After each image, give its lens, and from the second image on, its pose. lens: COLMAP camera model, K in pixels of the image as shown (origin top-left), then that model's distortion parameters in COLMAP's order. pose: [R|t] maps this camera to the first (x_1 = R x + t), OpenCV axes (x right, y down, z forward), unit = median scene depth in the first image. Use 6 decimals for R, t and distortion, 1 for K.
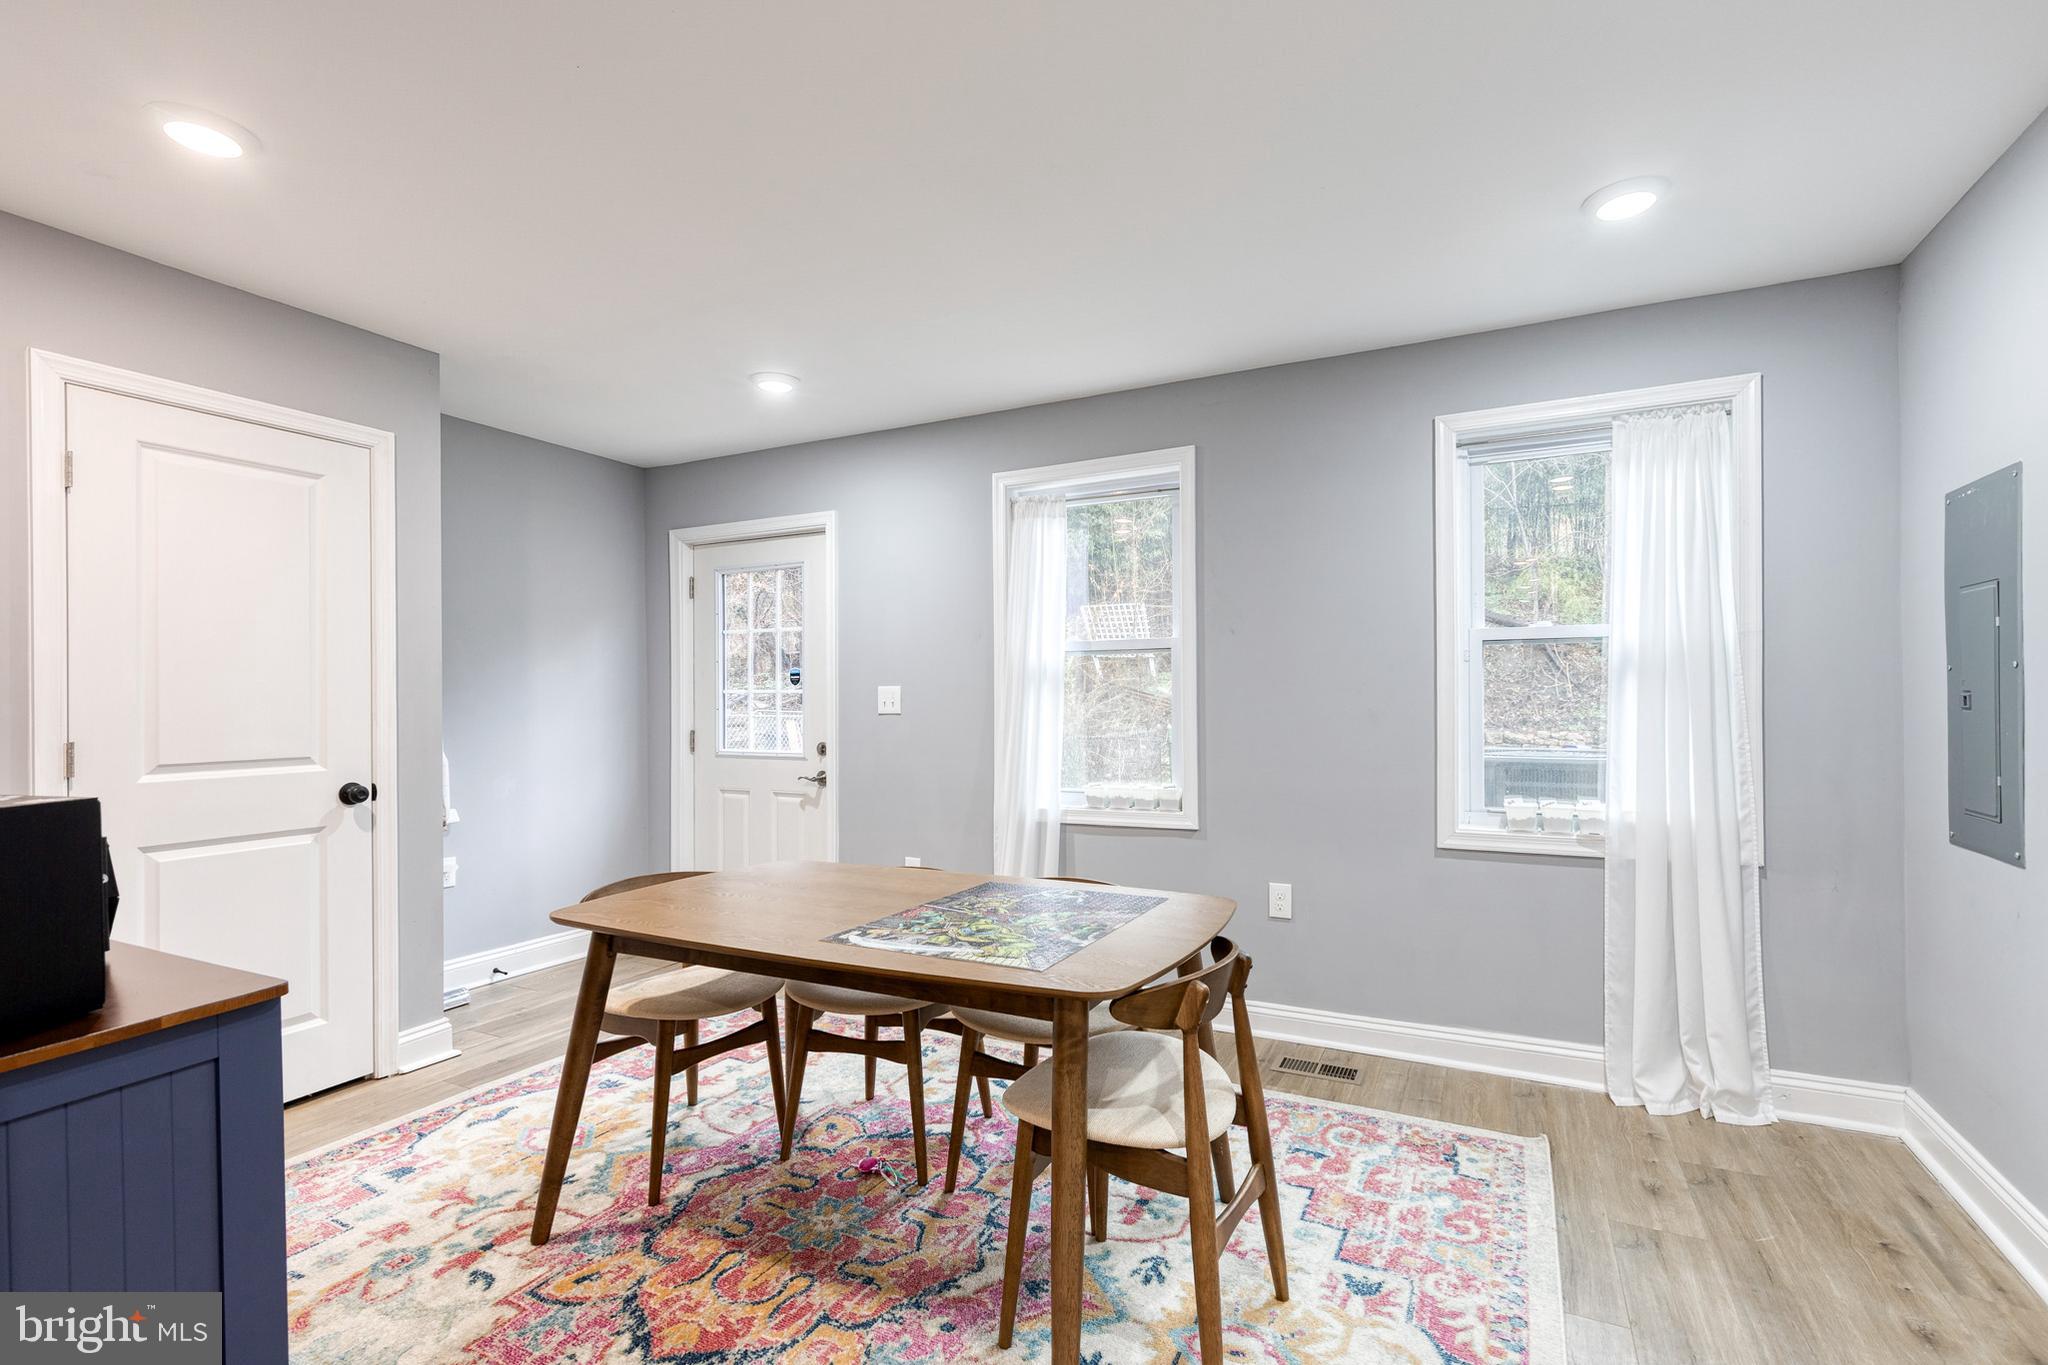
lens RADIAL K [[928.5, 0, 1053.7], [0, 928.5, 688.4], [0, 0, 1]] dist [0.009260, -0.000261]
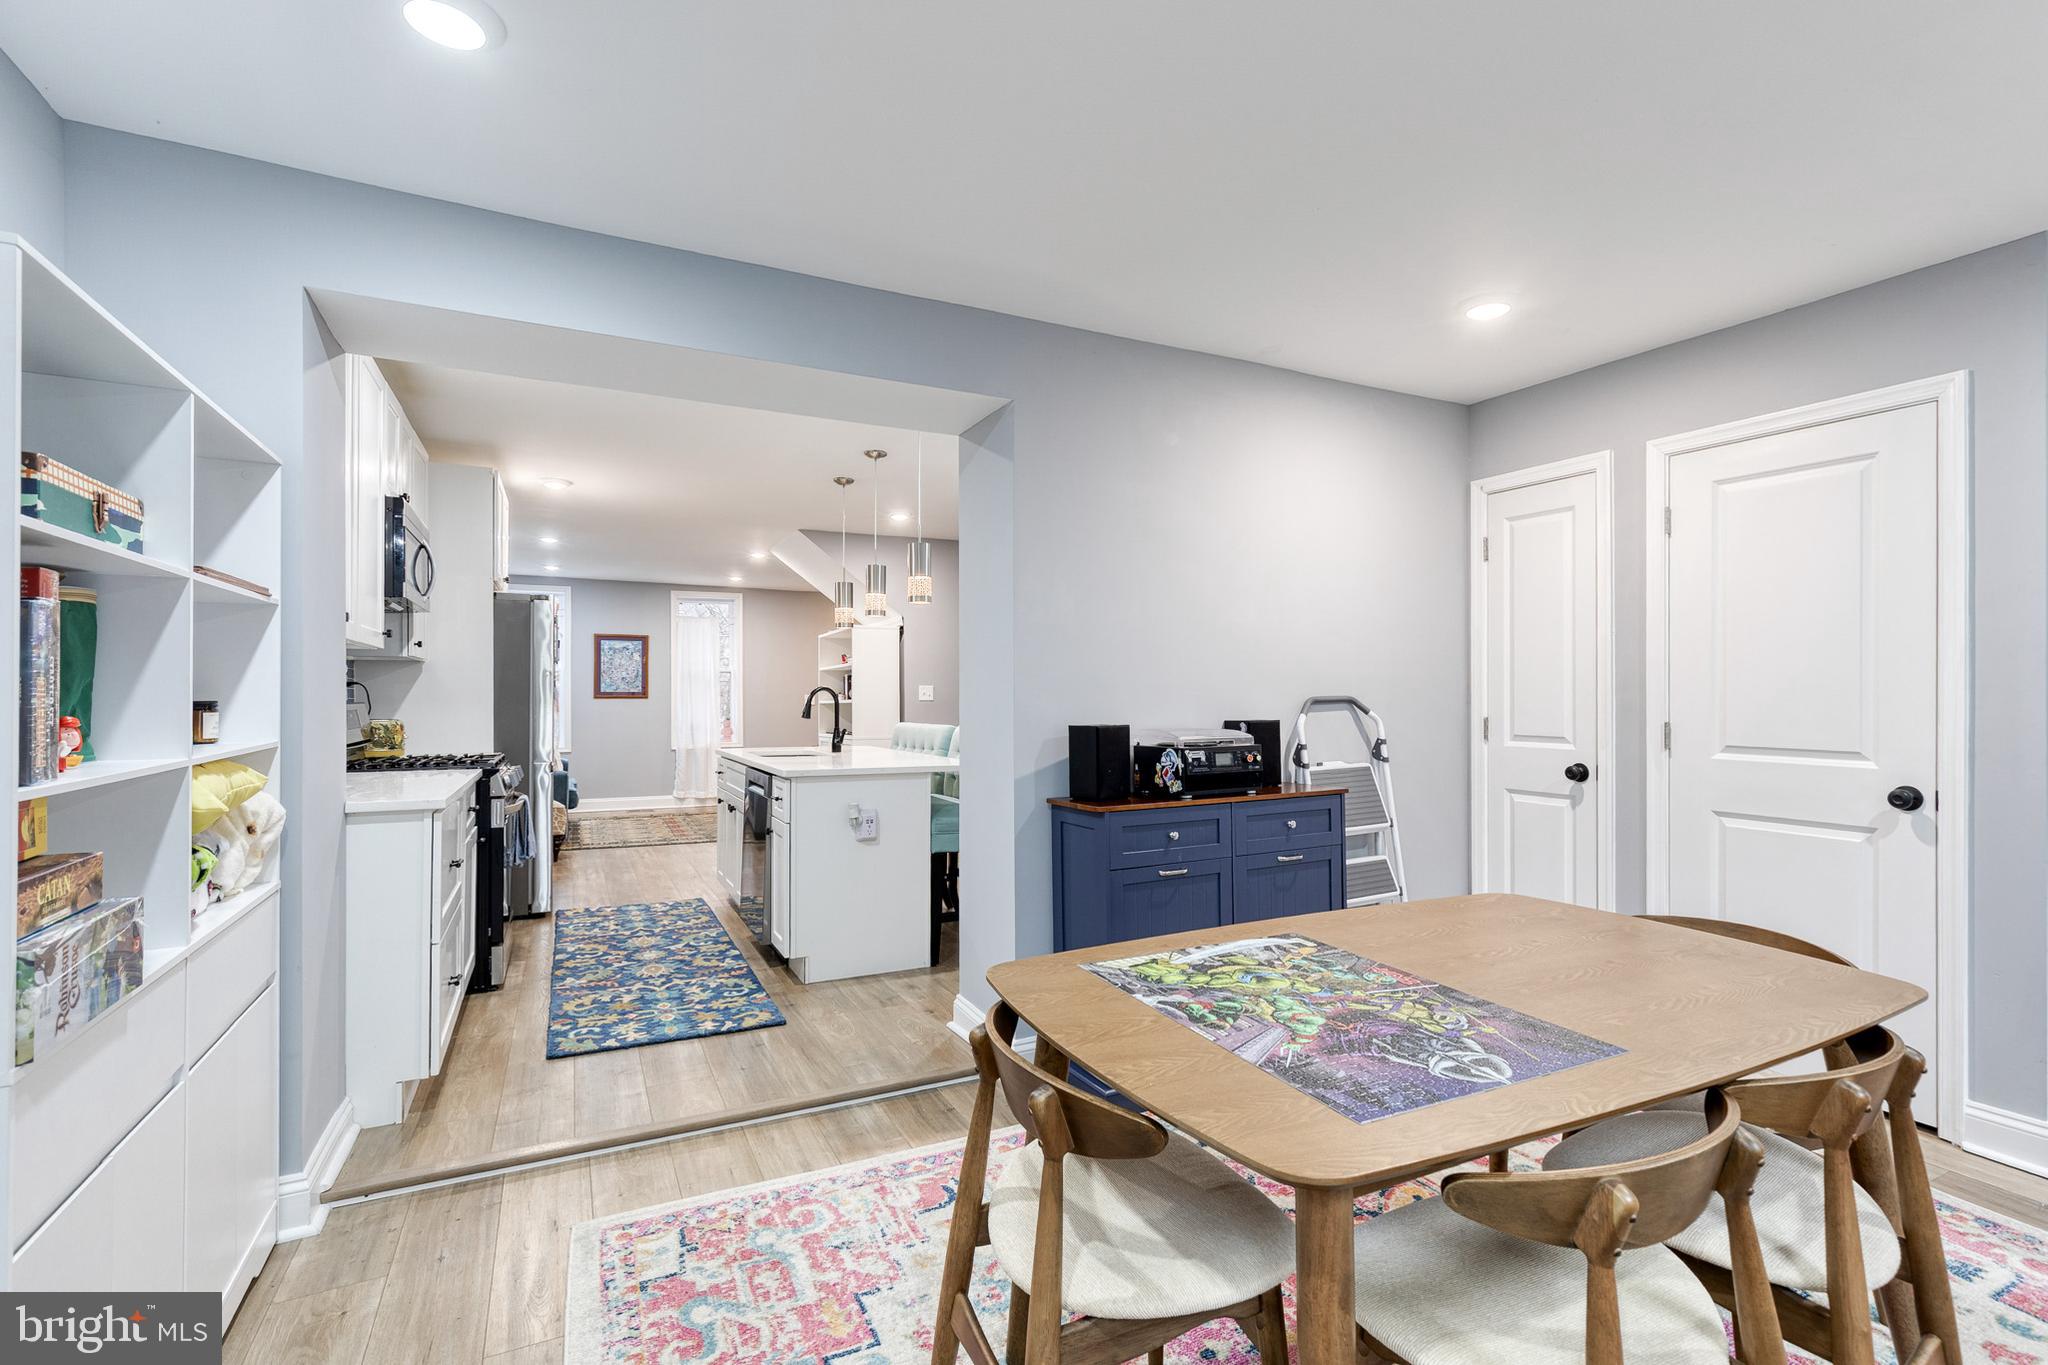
lens RADIAL K [[928.5, 0, 1040.5], [0, 928.5, 683.4], [0, 0, 1]] dist [0.009260, -0.000261]
pose [[-0.600814, -0.002168, -0.799386, 0.511628], [0.010222, 0.999894, -0.010395, 0.004791], [0.799324, -0.014417, -0.600728, 0.984283]]
